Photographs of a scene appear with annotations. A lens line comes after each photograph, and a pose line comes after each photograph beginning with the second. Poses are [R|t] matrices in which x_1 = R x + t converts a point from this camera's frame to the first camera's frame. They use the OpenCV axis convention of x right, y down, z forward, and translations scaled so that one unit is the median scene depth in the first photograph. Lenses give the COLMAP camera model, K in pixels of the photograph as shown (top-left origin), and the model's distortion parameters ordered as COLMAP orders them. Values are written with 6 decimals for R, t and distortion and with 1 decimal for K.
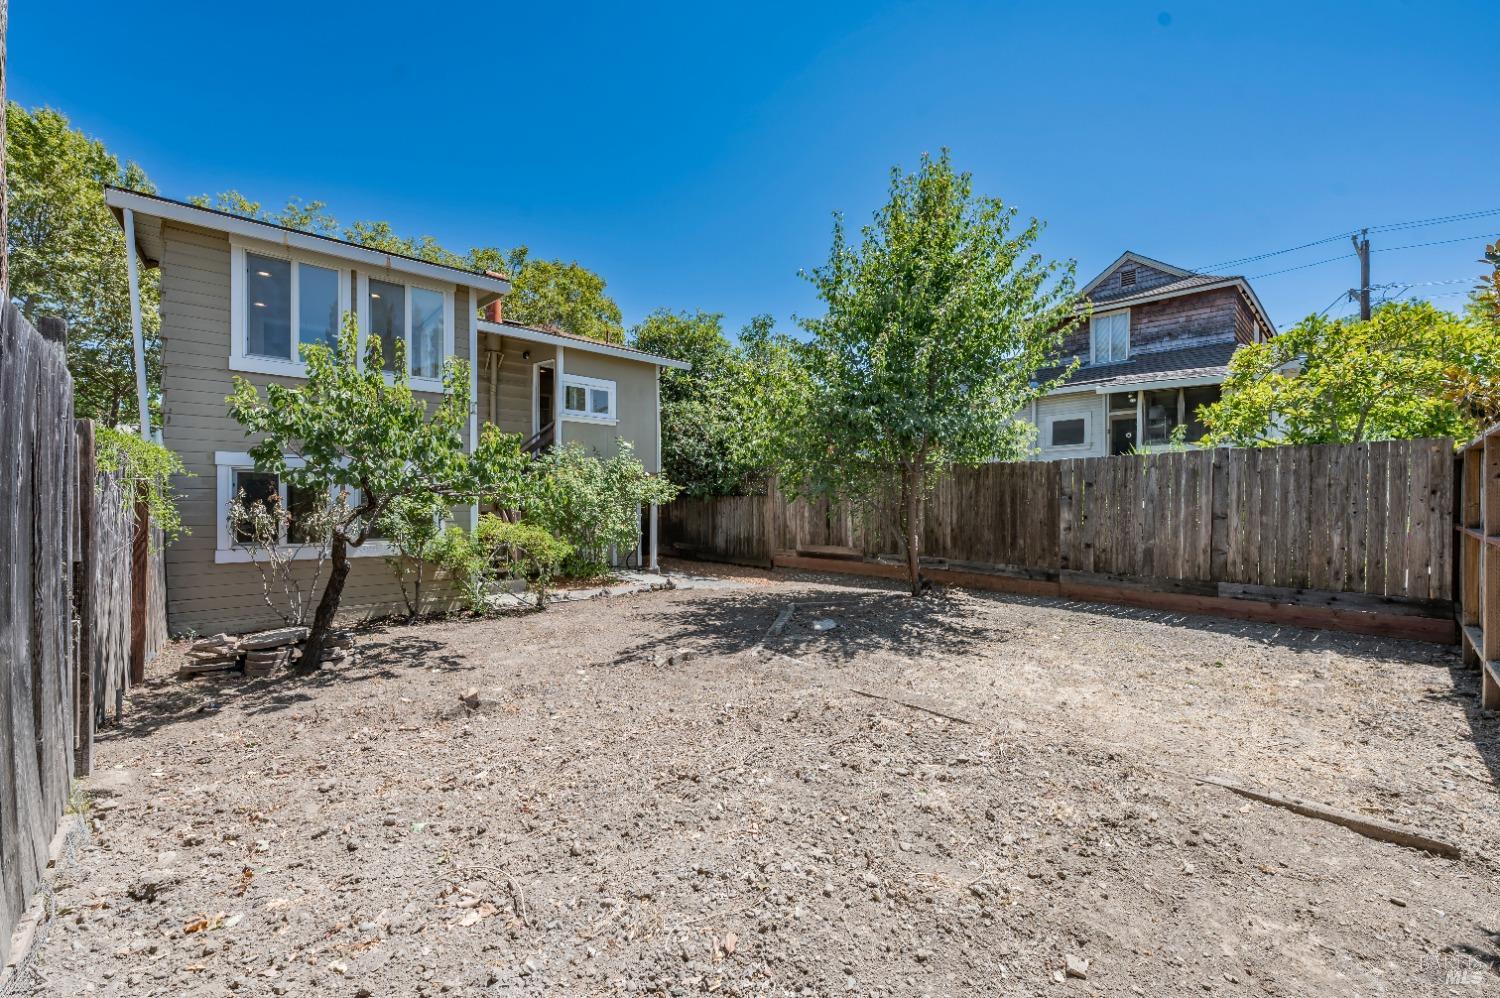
lens RADIAL K [[603.8, 0, 757.8], [0, 603.8, 501.2], [0, 0, 1]] dist [-0.002153, -0.000495]
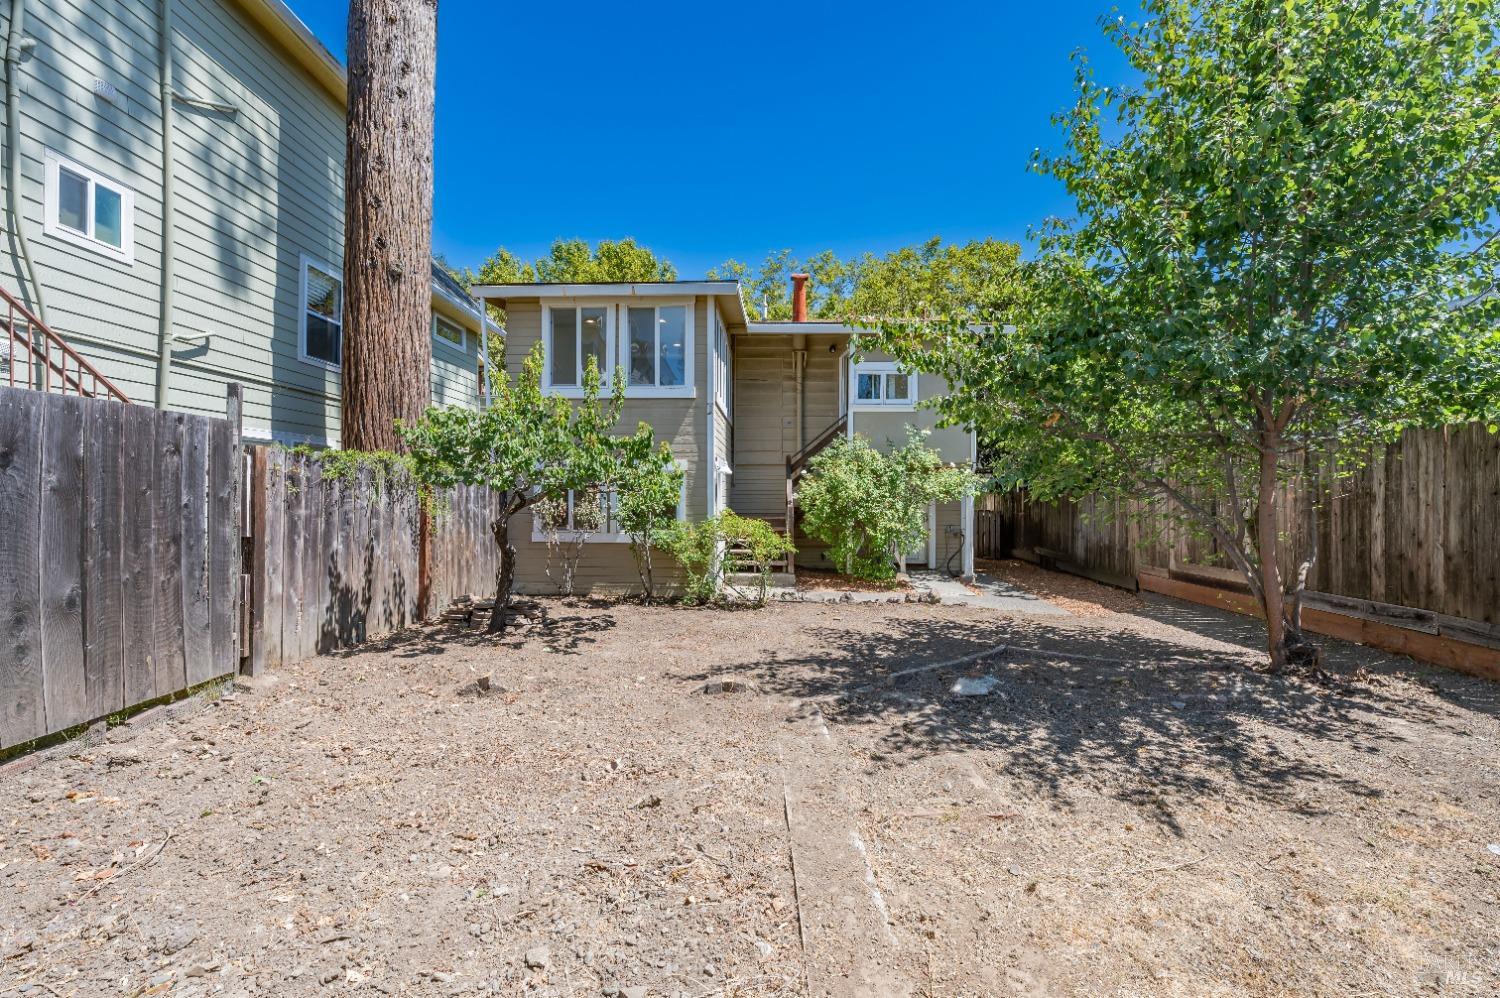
lens RADIAL K [[603.8, 0, 750.6], [0, 603.8, 495.4], [0, 0, 1]] dist [-0.002153, -0.000495]
pose [[0.712940, 0.004301, -0.701212, 0.256028], [-0.002434, 0.999990, 0.003659, -0.004739], [0.701221, -0.000902, 0.712943, 0.230884]]
